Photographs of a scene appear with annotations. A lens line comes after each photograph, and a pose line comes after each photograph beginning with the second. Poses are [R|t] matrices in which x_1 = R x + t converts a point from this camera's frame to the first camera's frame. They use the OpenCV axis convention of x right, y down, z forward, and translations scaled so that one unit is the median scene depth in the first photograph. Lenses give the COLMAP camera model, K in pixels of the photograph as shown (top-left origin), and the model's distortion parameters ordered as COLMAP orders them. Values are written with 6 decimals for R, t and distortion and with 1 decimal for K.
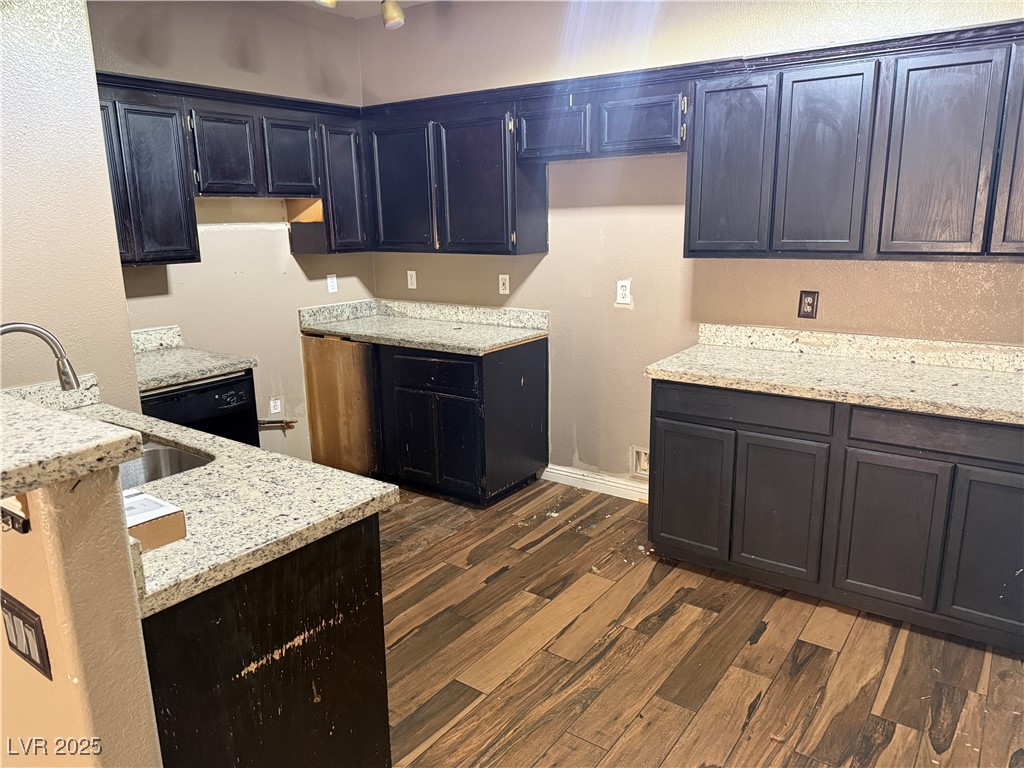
lens RADIAL K [[727.1, 0, 519.3], [0, 727.1, 384.5], [0, 0, 1]] dist [-0.004697, -0.026600]
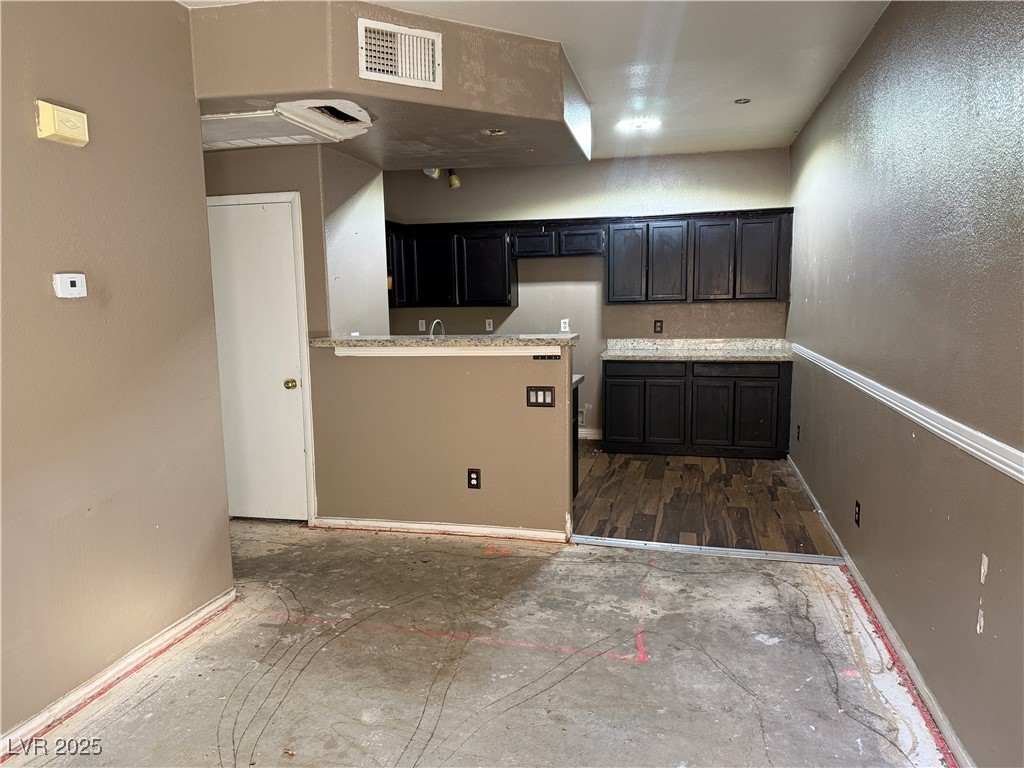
lens RADIAL K [[727.1, 0, 505.9], [0, 727.1, 386.4], [0, 0, 1]] dist [-0.004697, -0.026600]
pose [[0.935119, -0.042536, 0.351772, -0.859486], [0.082076, 0.991771, -0.098259, 0.261729], [-0.344697, 0.120755, 0.930915, -0.894341]]
